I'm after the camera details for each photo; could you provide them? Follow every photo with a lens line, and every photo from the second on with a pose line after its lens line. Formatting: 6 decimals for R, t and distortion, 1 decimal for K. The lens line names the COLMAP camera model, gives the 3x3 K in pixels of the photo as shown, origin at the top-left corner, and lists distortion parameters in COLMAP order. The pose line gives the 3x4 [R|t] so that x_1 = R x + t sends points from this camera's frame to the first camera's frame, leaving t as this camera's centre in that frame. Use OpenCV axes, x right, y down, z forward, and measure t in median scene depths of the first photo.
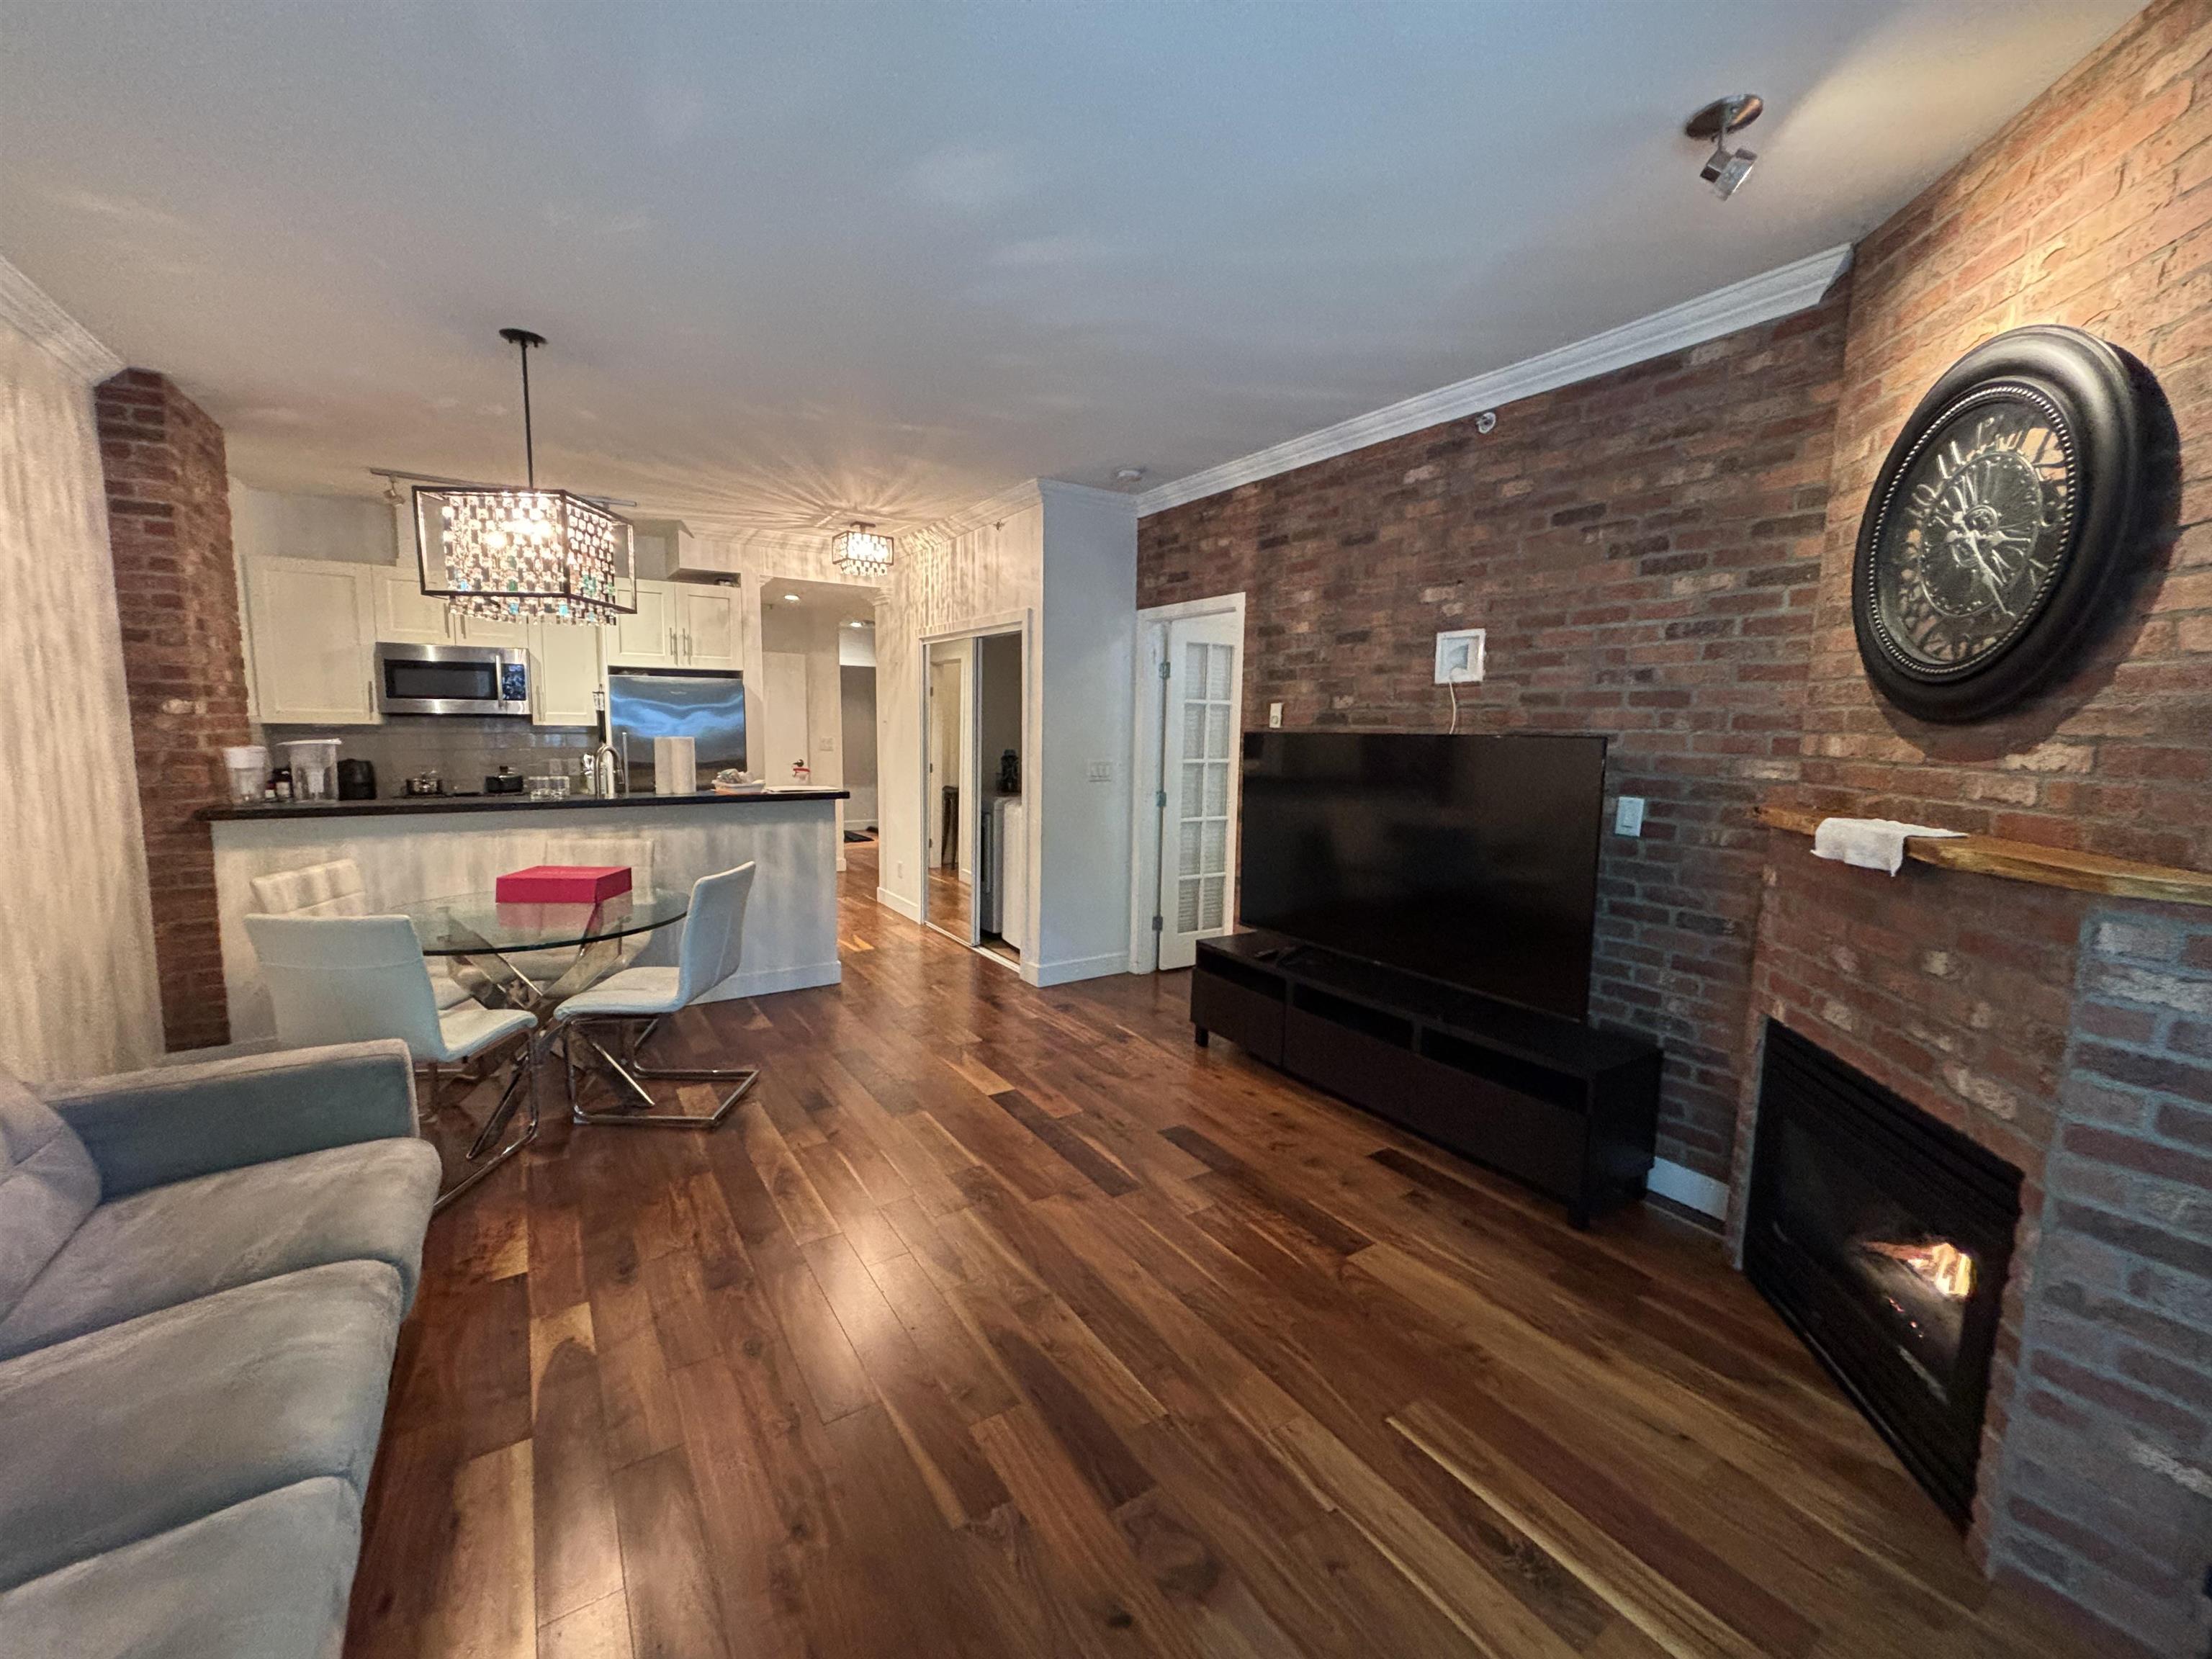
lens RADIAL K [[887.6, 0, 1094.3], [0, 887.6, 825.3], [0, 0, 1]] dist [0.002330, -0.001856]
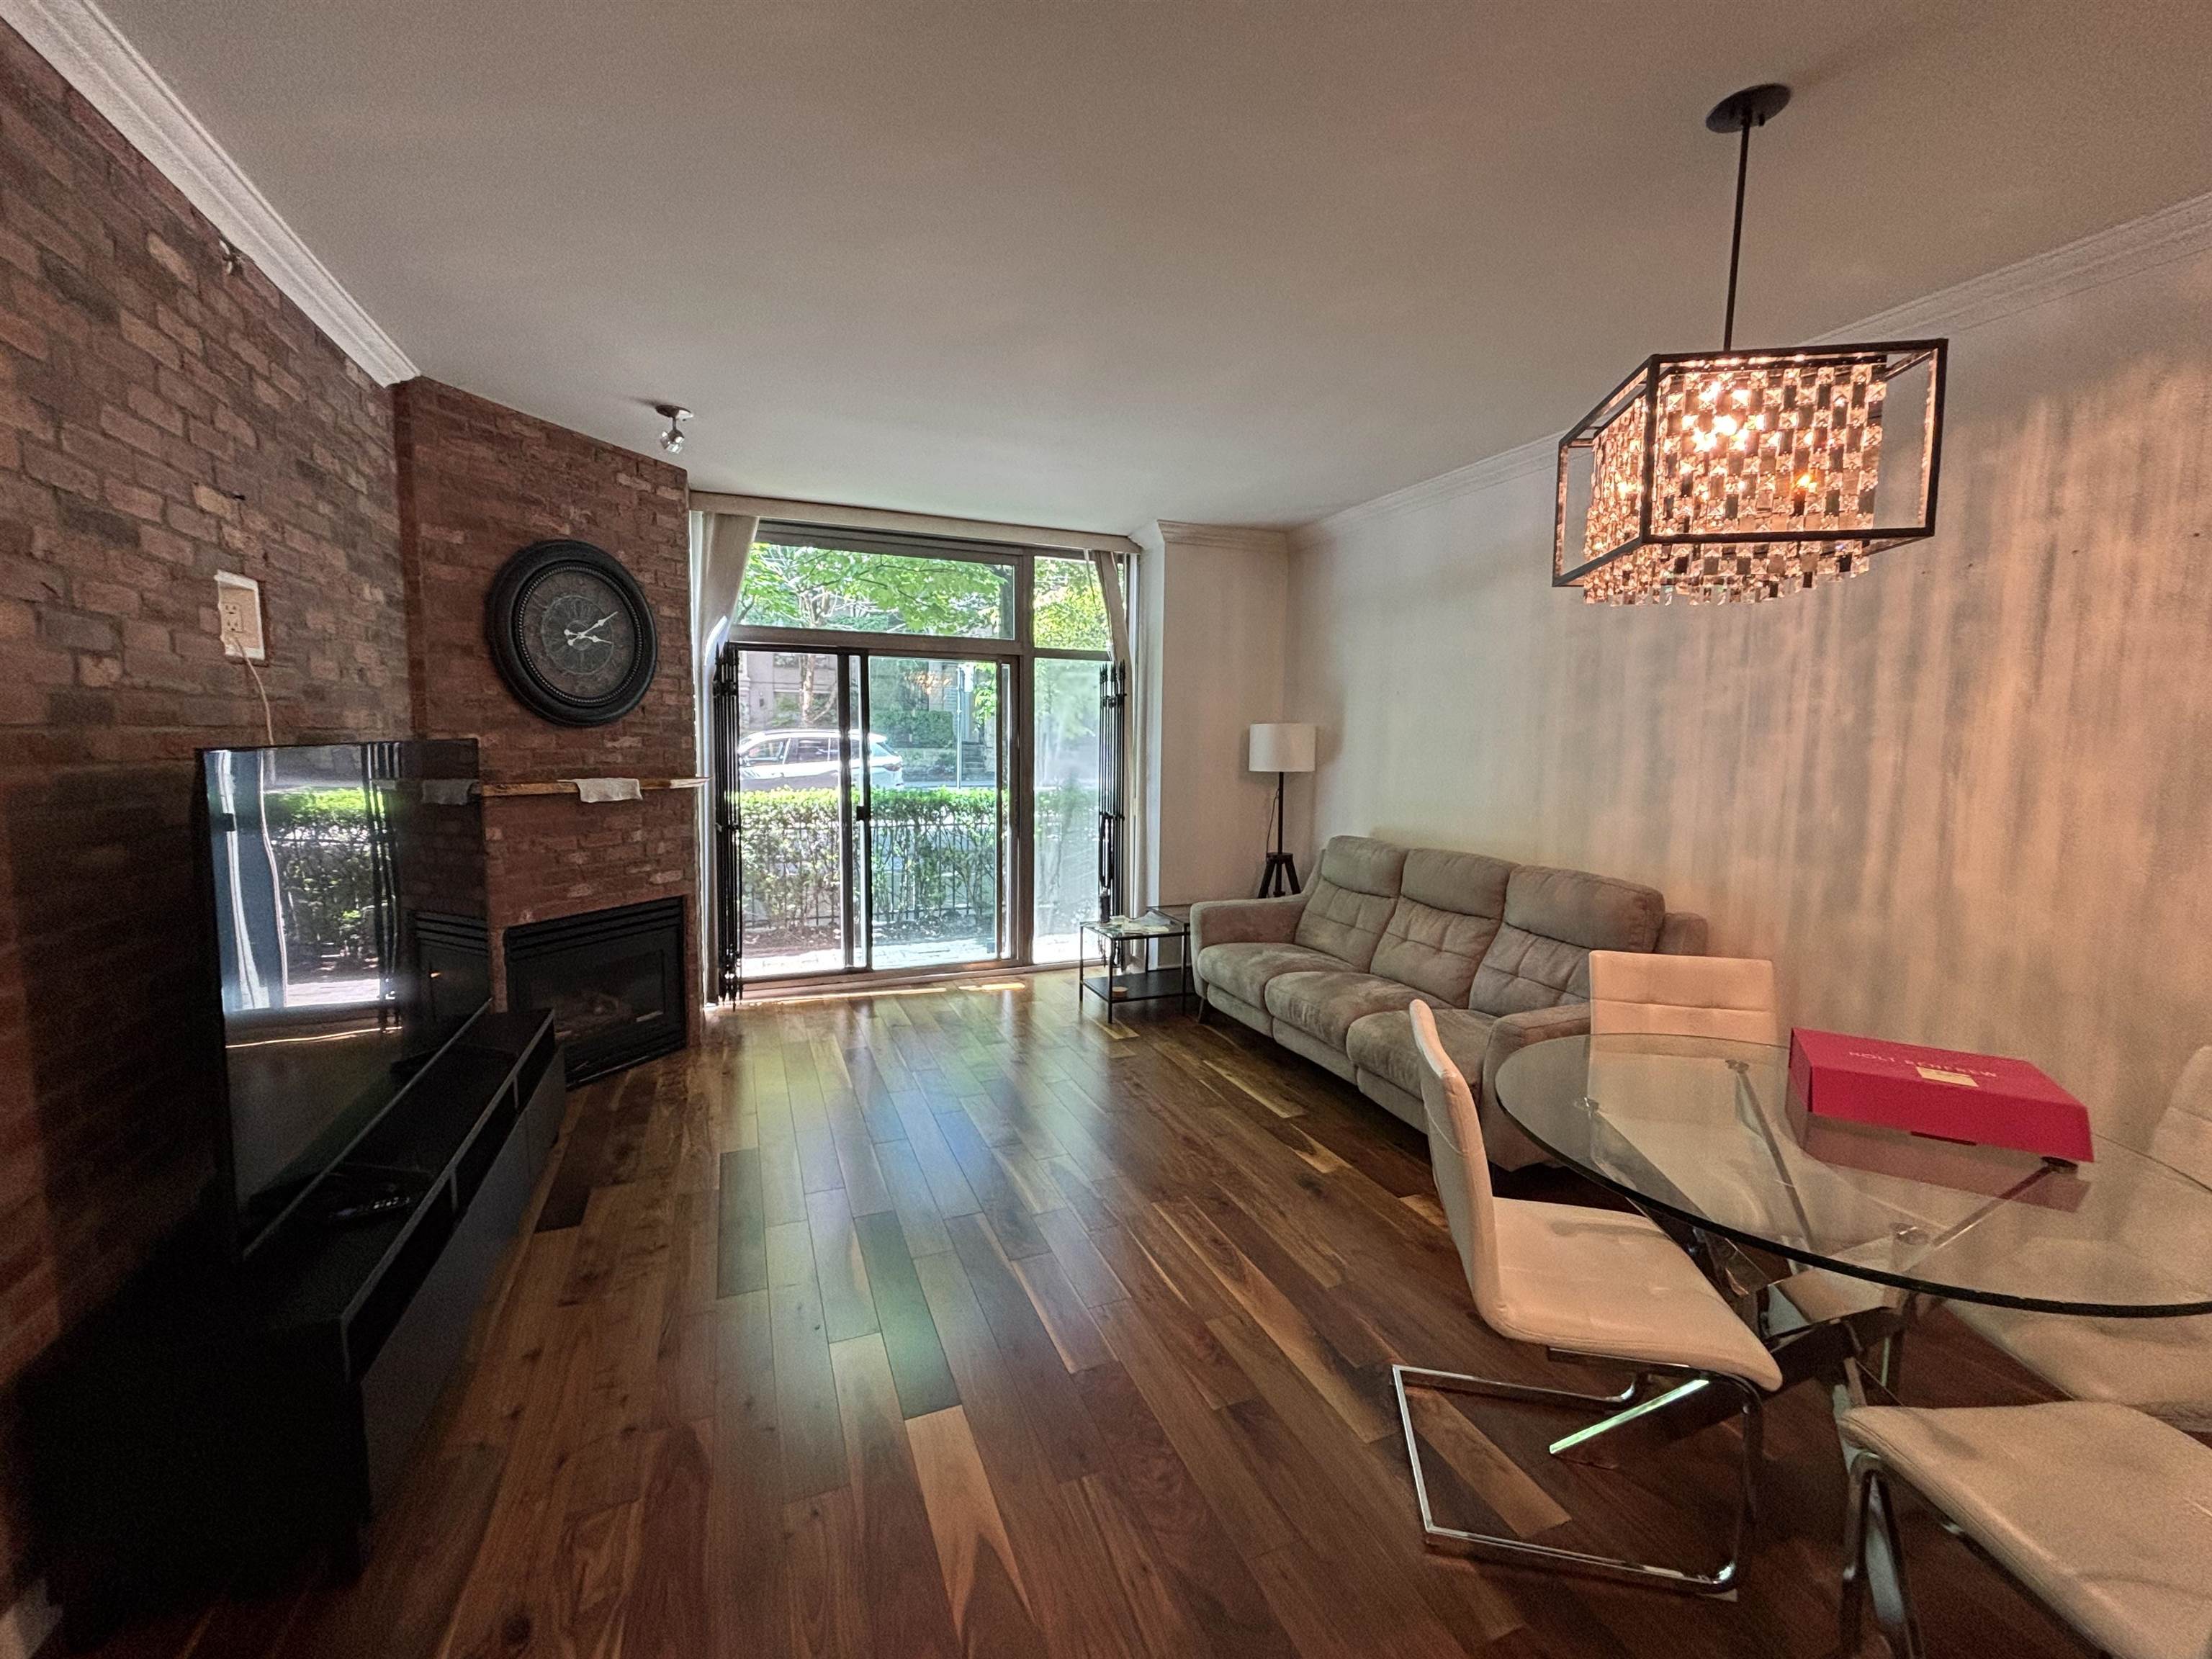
lens RADIAL K [[887.6, 0, 1106.4], [0, 887.6, 823.8], [0, 0, 1]] dist [0.002330, -0.001856]
pose [[-0.983533, -0.044546, 0.175154, -0.375985], [-0.006704, 0.977474, 0.210951, -0.223938], [-0.180605, 0.206303, -0.961676, 1.862667]]
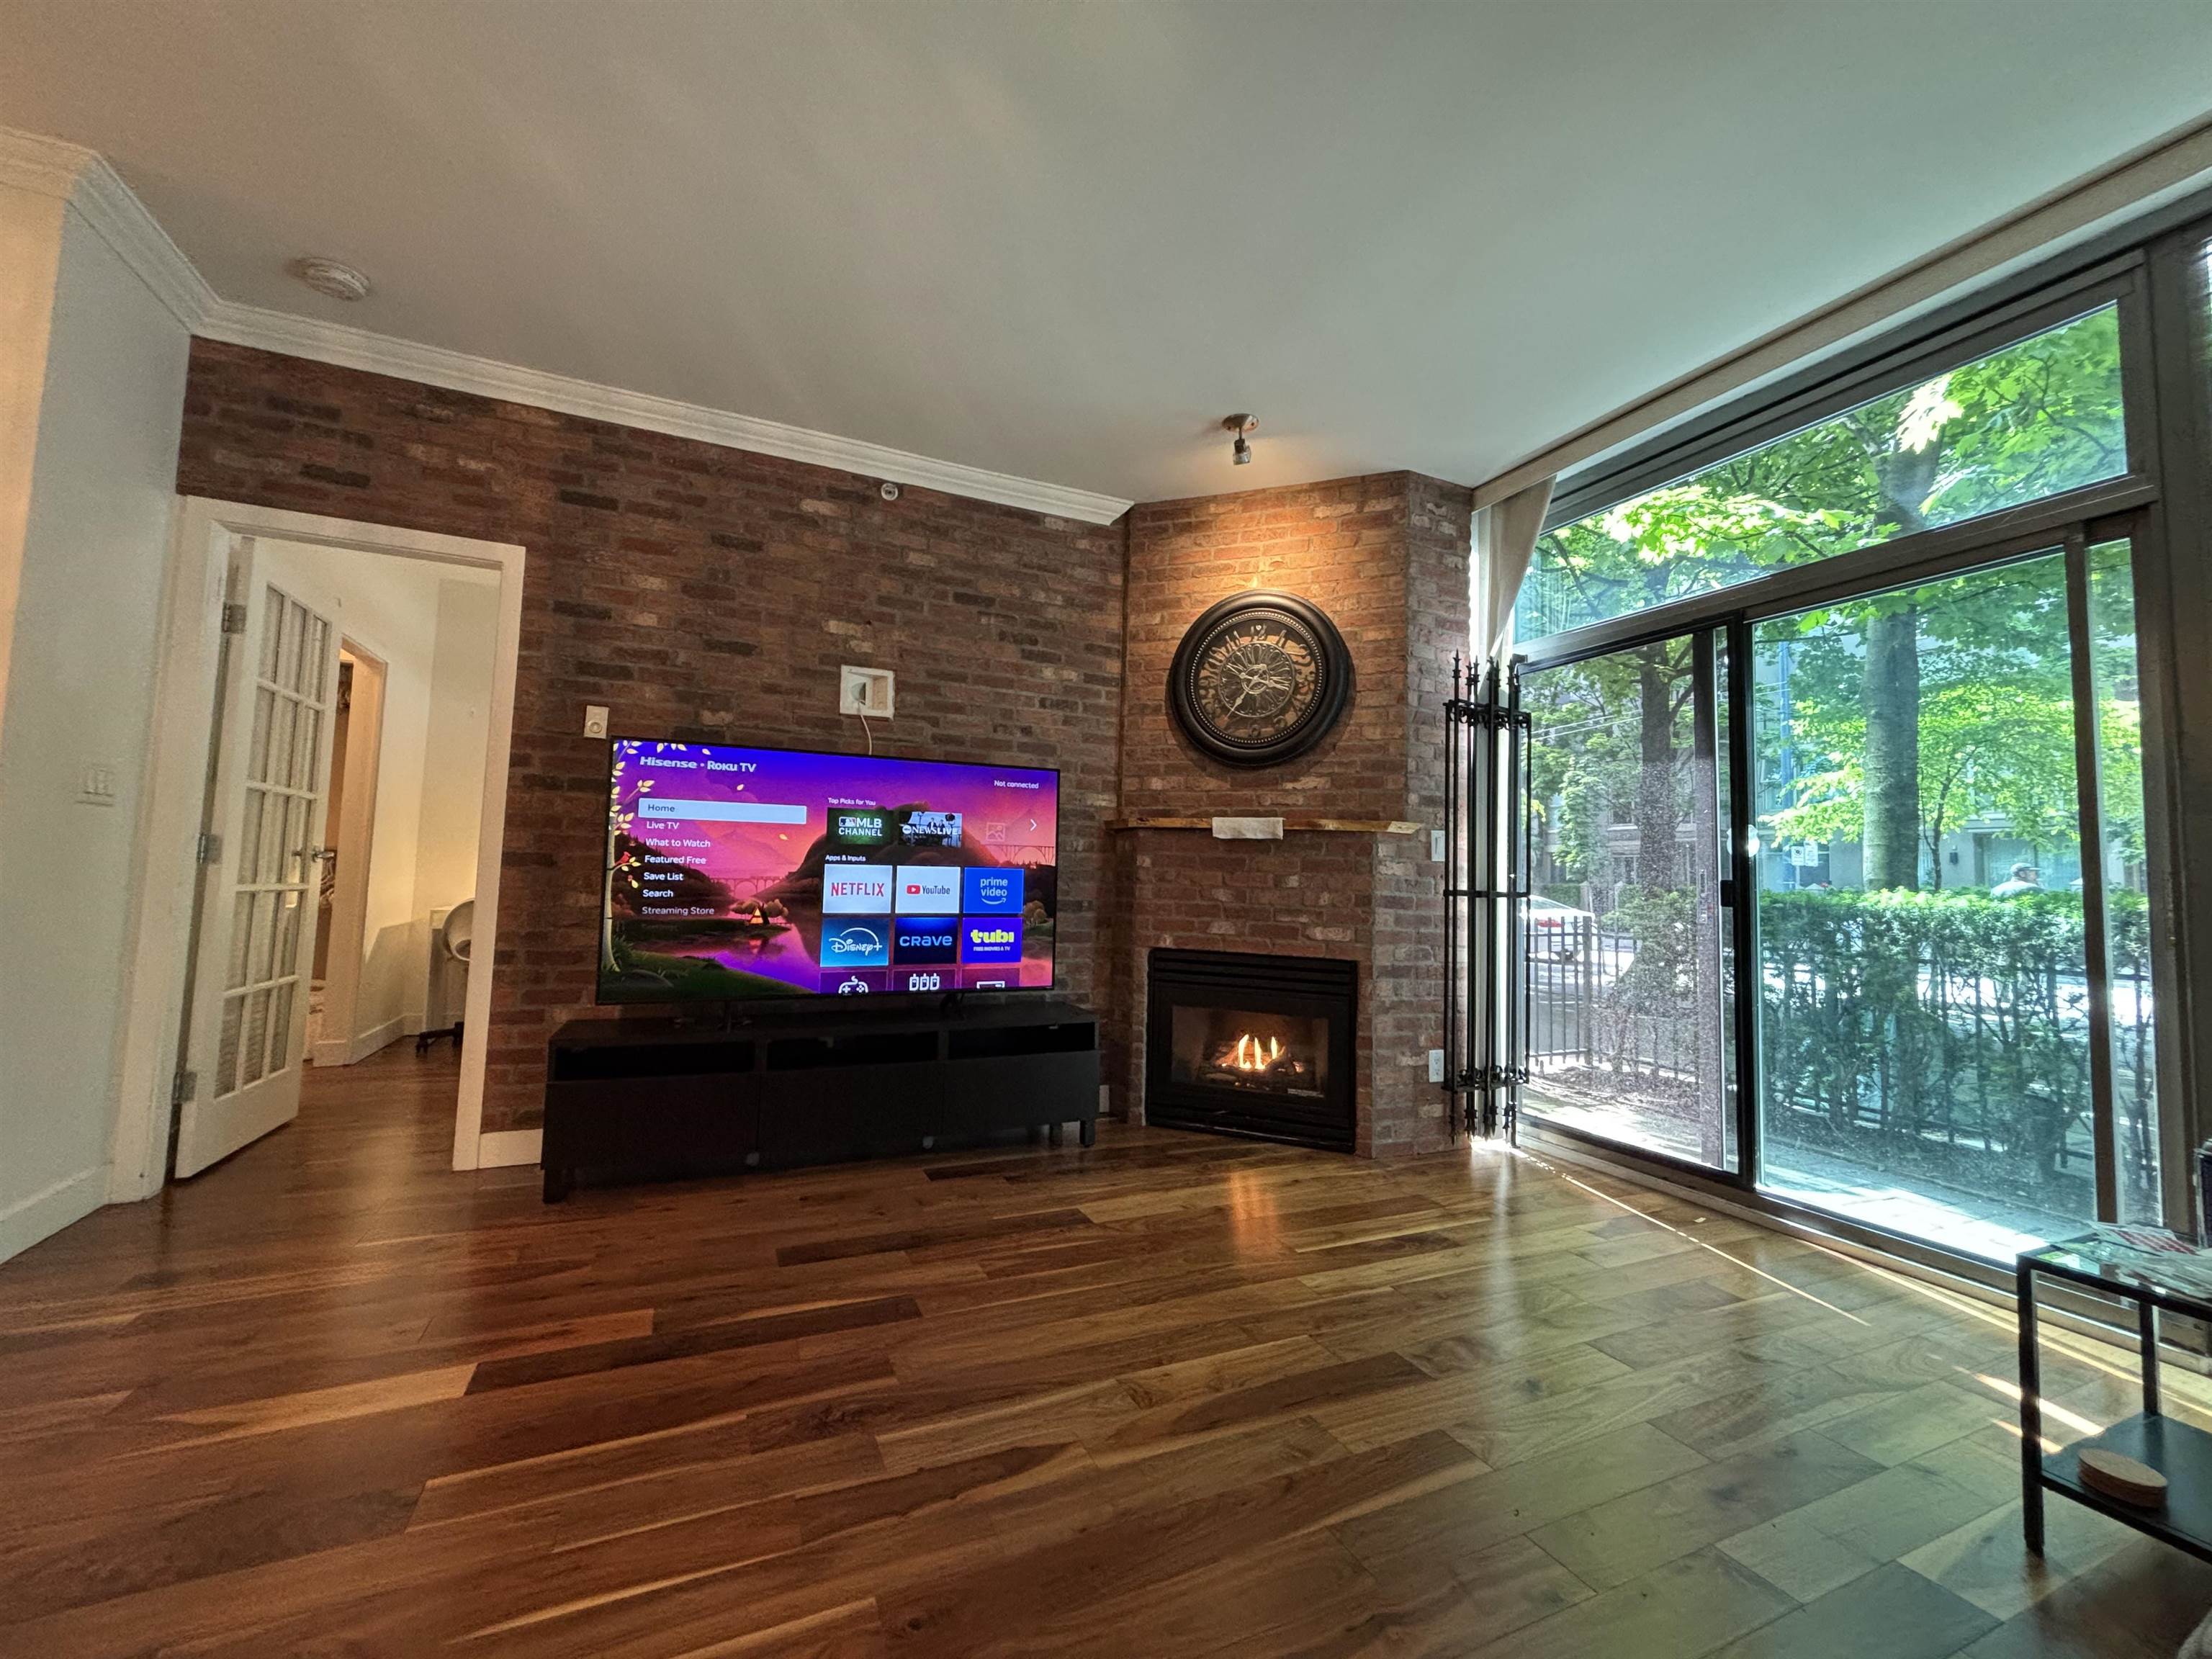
lens RADIAL K [[887.6, 0, 1095.4], [0, 887.6, 826.0], [0, 0, 1]] dist [0.002330, -0.001856]
pose [[0.150128, 0.056820, 0.987032, -0.715897], [0.089984, 0.993418, -0.070874, 0.084586], [-0.984563, 0.099458, 0.144027, 0.728131]]
